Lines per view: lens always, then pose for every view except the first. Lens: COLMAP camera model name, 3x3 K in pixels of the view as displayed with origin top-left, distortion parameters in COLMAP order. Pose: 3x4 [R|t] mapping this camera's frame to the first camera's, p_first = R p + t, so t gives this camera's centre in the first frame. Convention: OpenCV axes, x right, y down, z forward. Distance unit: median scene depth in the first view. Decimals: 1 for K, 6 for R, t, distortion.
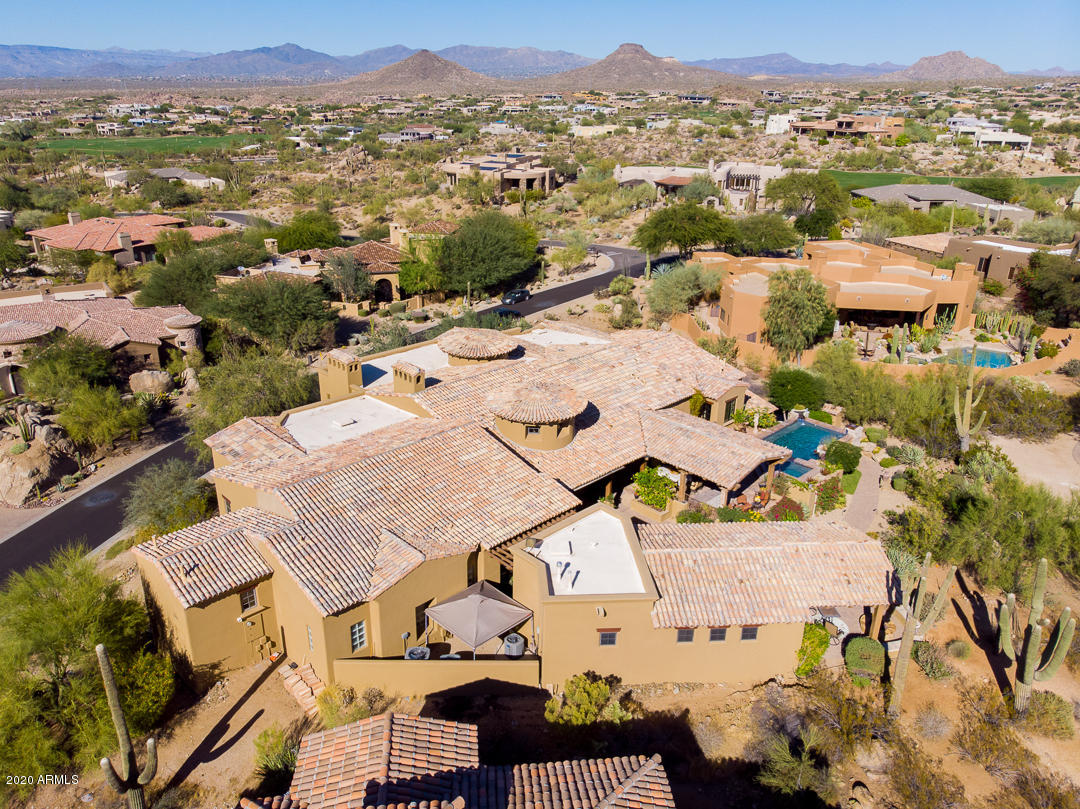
lens RADIAL K [[796.0, 0, 540.5], [0, 796.0, 404.7], [0, 0, 1]] dist [-0.012662, 0.029660]
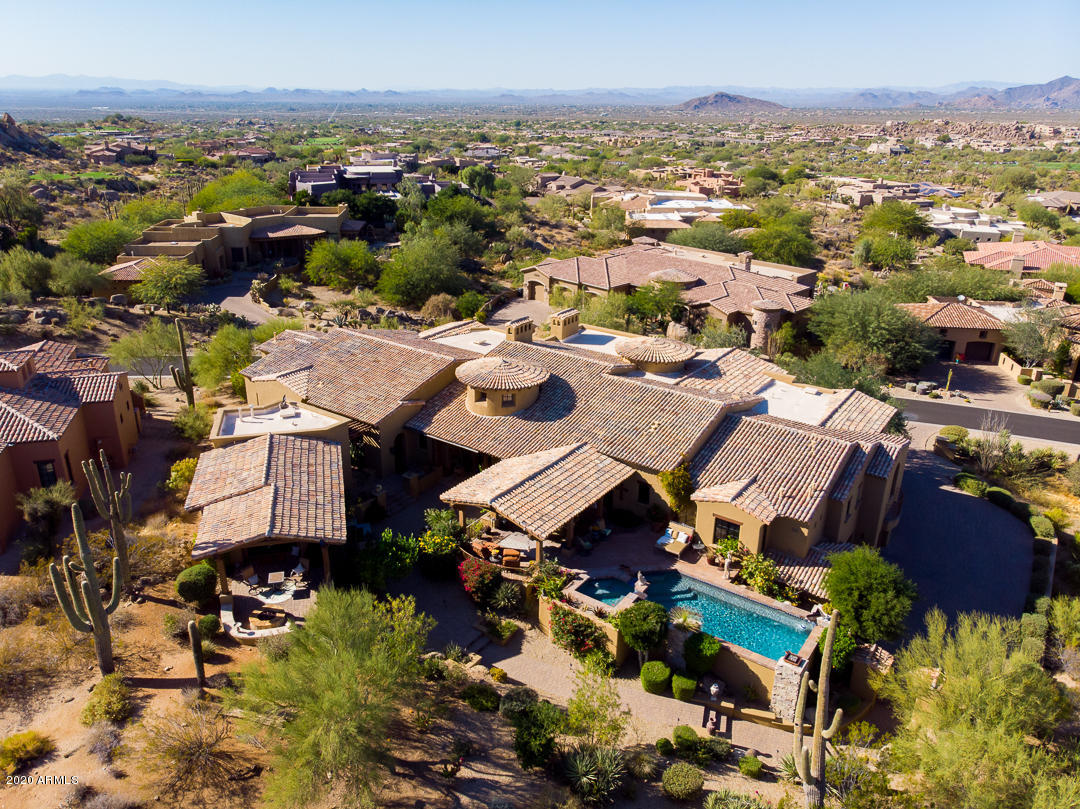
lens RADIAL K [[792.5, 0, 540.3], [0, 792.5, 403.4], [0, 0, 1]] dist [-0.013408, 0.031368]
pose [[0.179964, 0.351899, -0.918575, 0.269374], [-0.382446, 0.885383, 0.264257, -0.072568], [0.906283, 0.303748, 0.293919, 0.193734]]
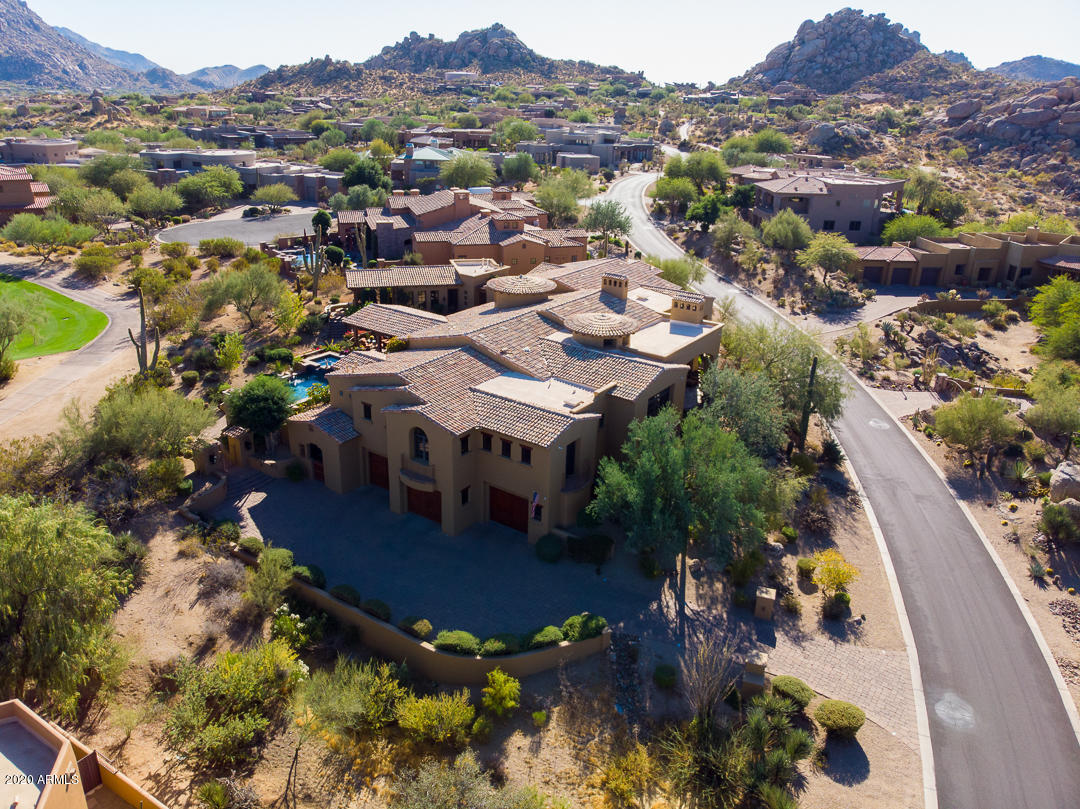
lens RADIAL K [[792.5, 0, 540.3], [0, 792.5, 403.4], [0, 0, 1]] dist [-0.013408, 0.031368]
pose [[-0.982069, 0.026674, -0.186627, 0.063333], [-0.110600, 0.720167, 0.684928, -0.226037], [0.152672, 0.693287, -0.704304, 0.577779]]
